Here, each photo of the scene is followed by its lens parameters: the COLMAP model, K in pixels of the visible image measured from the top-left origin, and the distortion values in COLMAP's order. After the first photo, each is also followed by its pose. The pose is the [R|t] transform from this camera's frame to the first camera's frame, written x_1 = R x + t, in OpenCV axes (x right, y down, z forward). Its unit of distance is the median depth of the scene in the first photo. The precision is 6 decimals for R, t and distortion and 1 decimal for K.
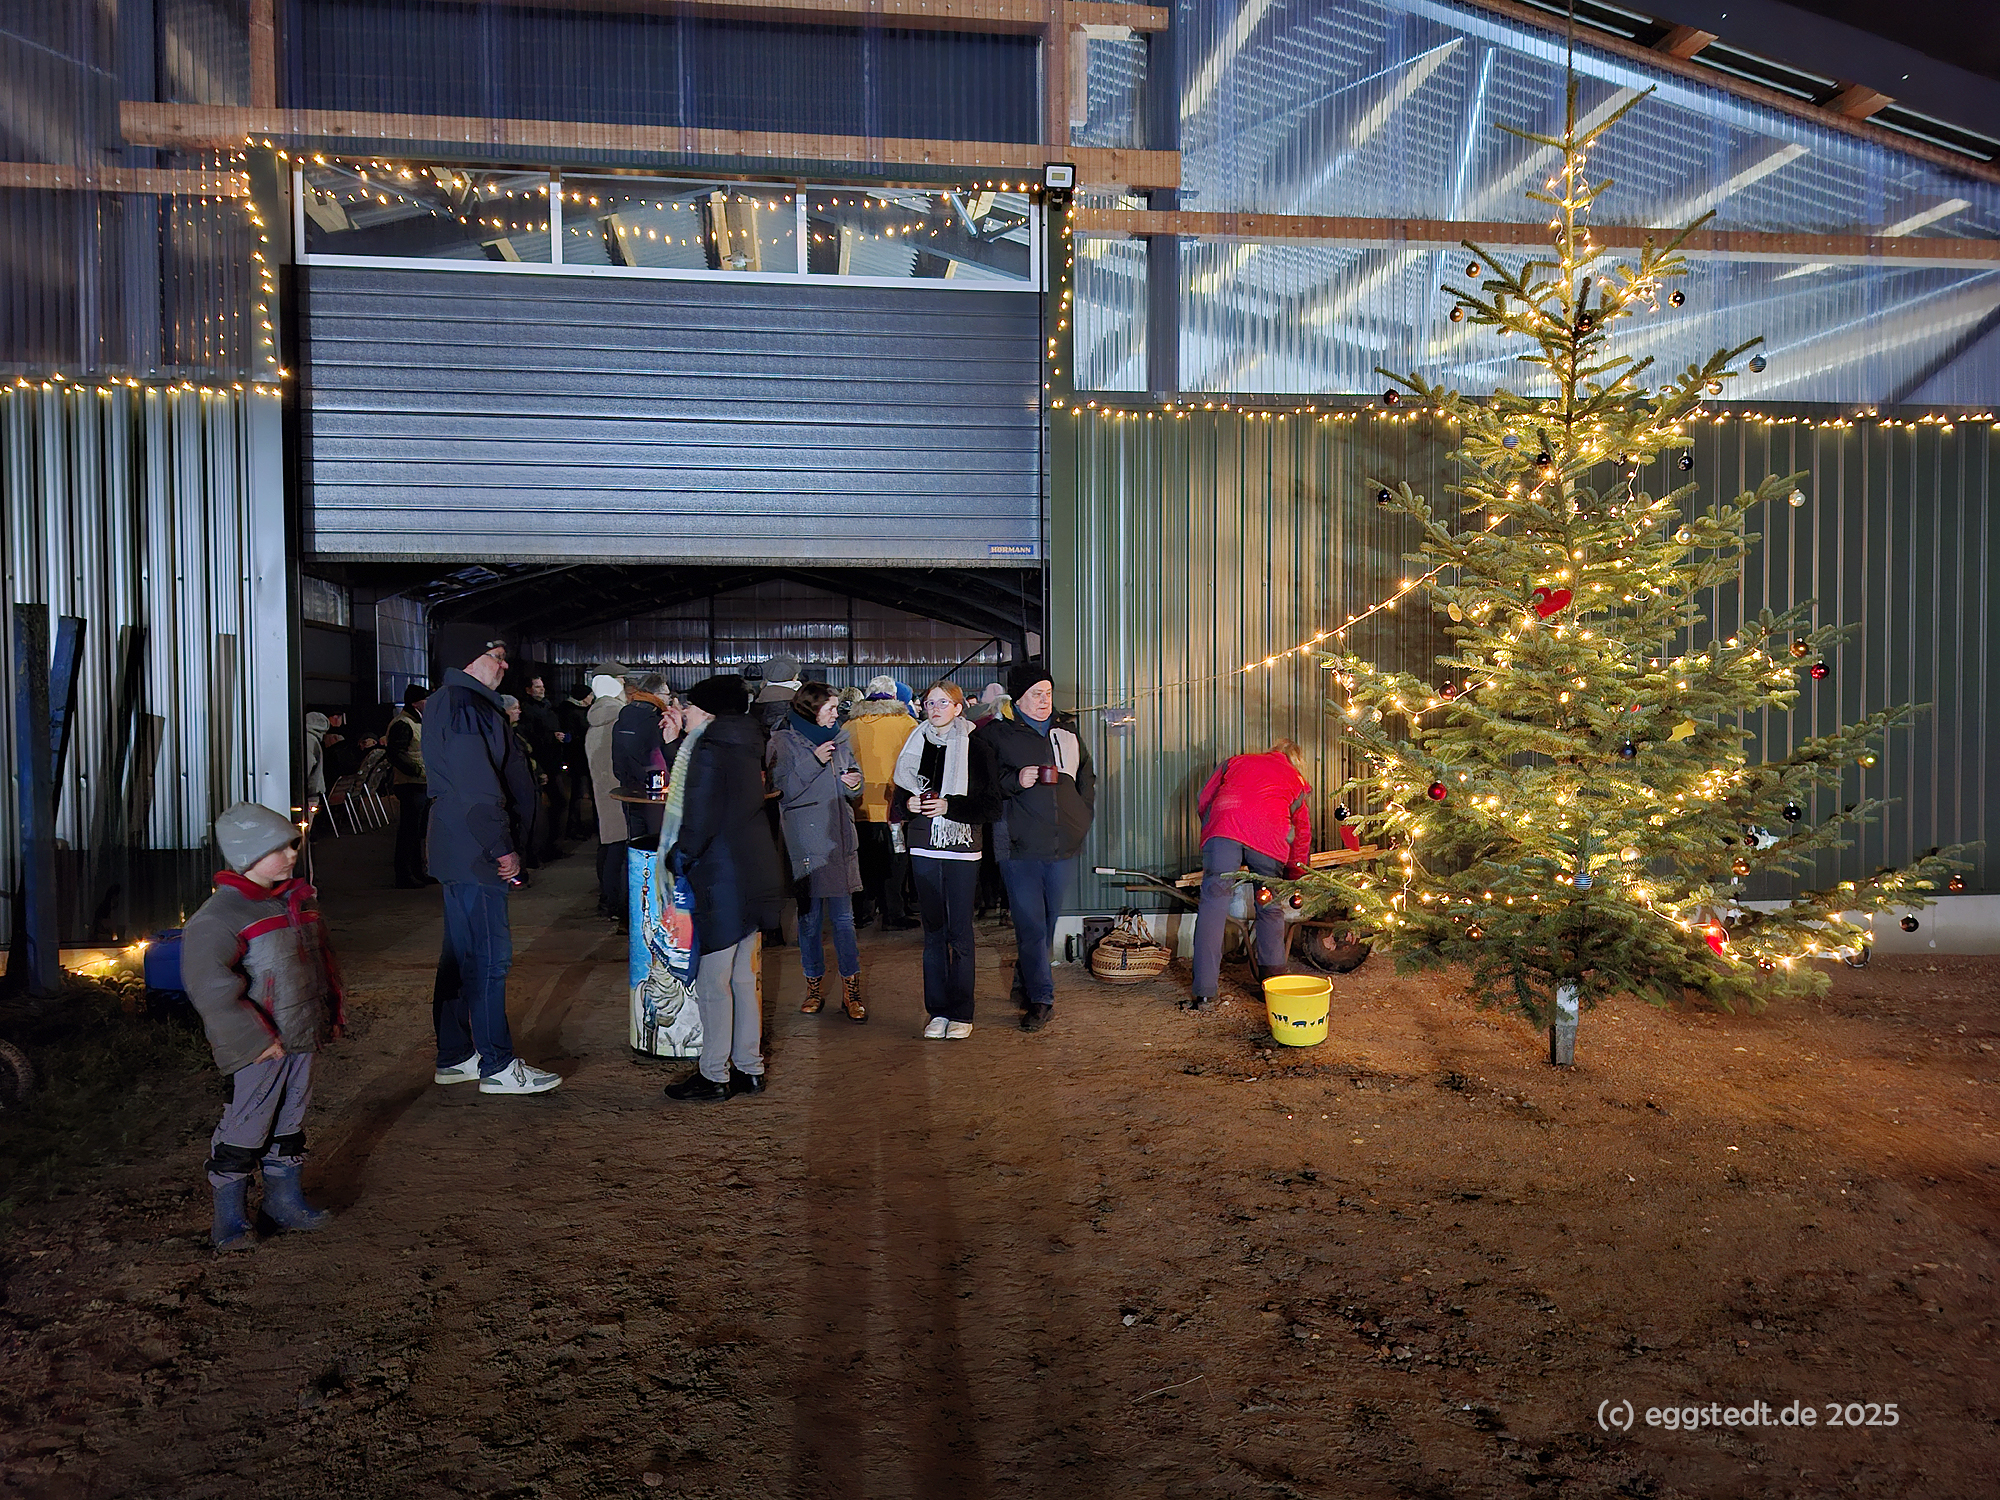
lens RADIAL K [[1385.6, 0, 988.5], [0, 1385.6, 745.3], [0, 0, 1]] dist [0.072888, -0.076175]
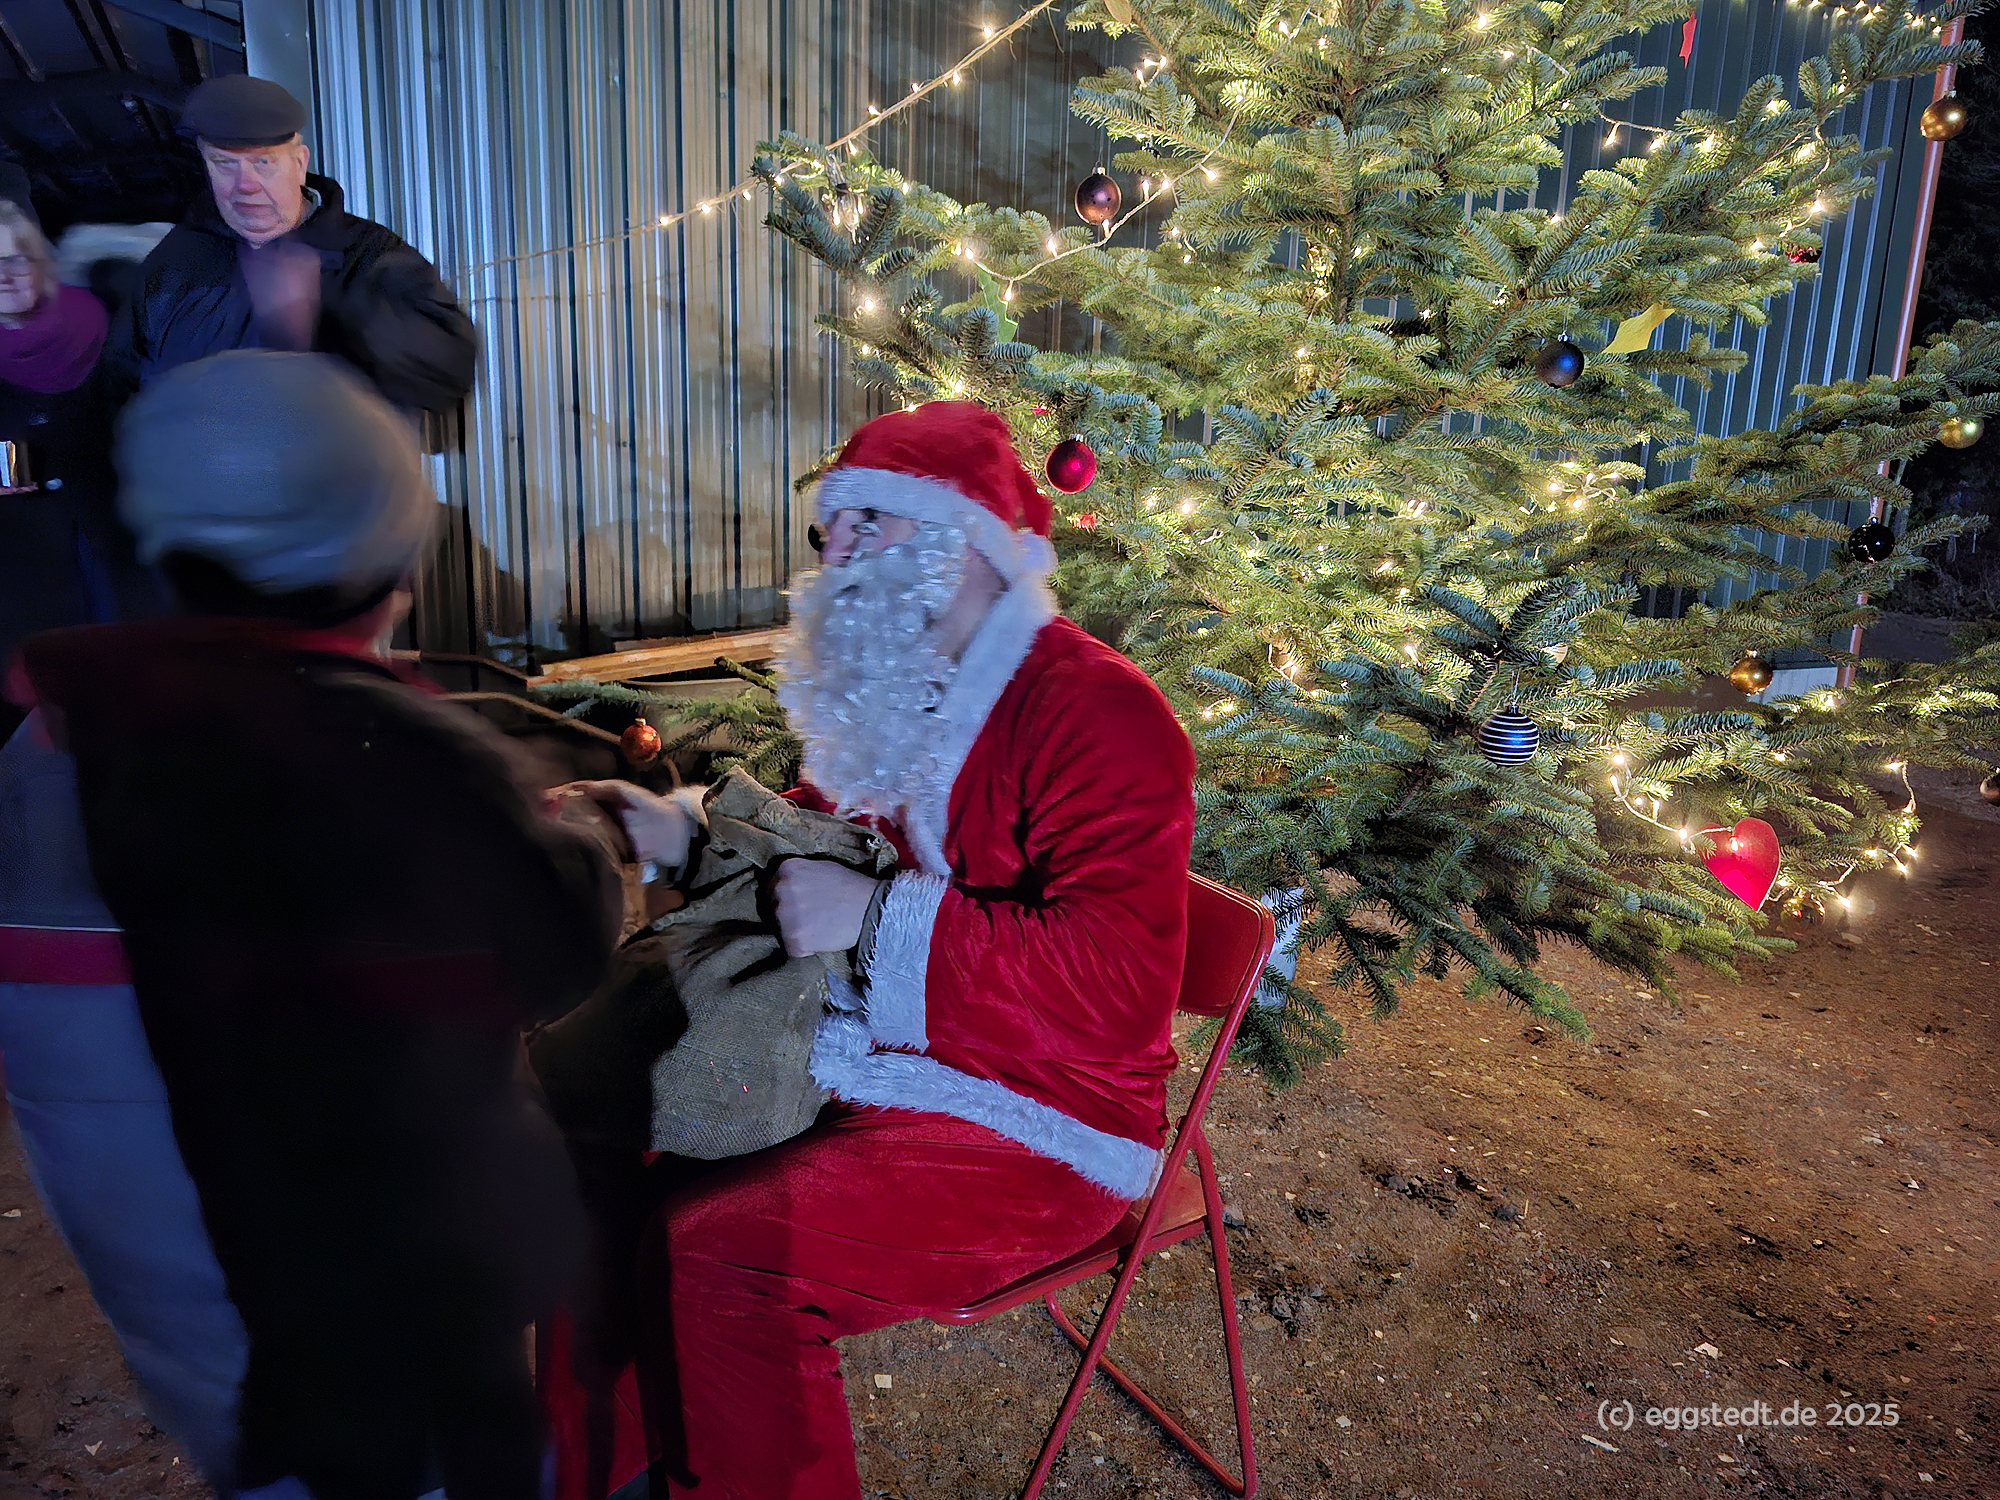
lens RADIAL K [[1417.5, 0, 992.3], [0, 1417.5, 758.3], [0, 0, 1]] dist [0.023322, -0.048708]
pose [[0.952105, -0.029606, 0.304336, 0.140373], [-0.027395, 0.983040, 0.181336, 0.029906], [-0.304543, -0.180988, 0.935145, 0.481654]]
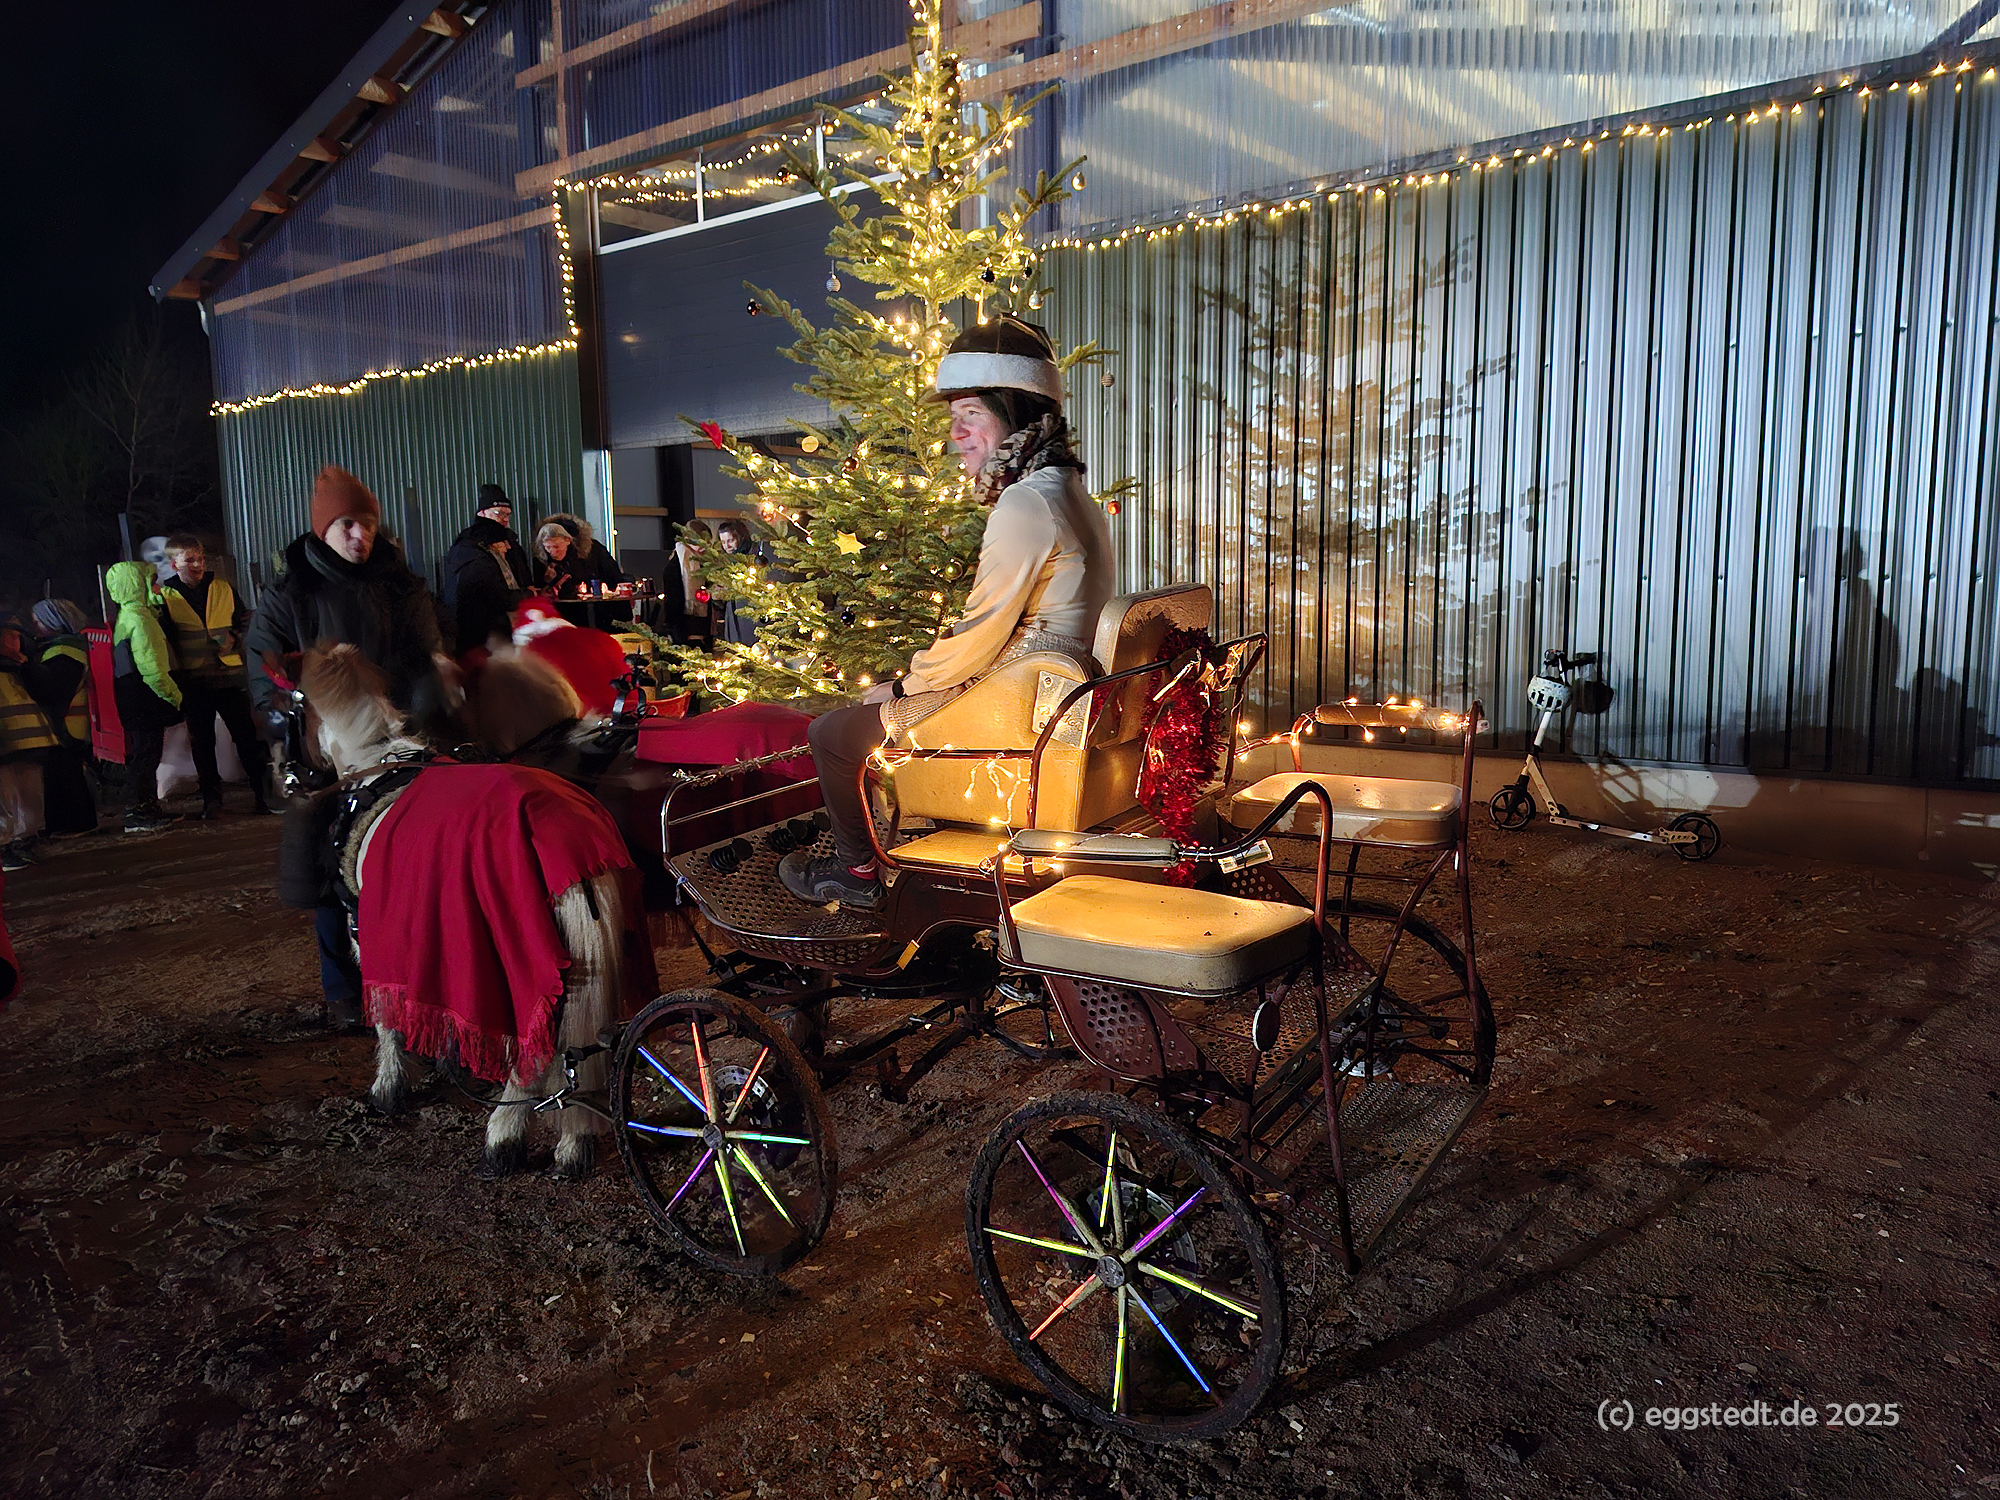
lens RADIAL K [[1428.2, 0, 989.0], [0, 1428.2, 736.4], [0, 0, 1]] dist [0.071651, -0.073867]
pose [[0.674586, 0.084554, -0.733338, 1.049598], [-0.009697, 0.994348, 0.105728, 0.014295], [0.738133, -0.064211, 0.671593, 0.223939]]
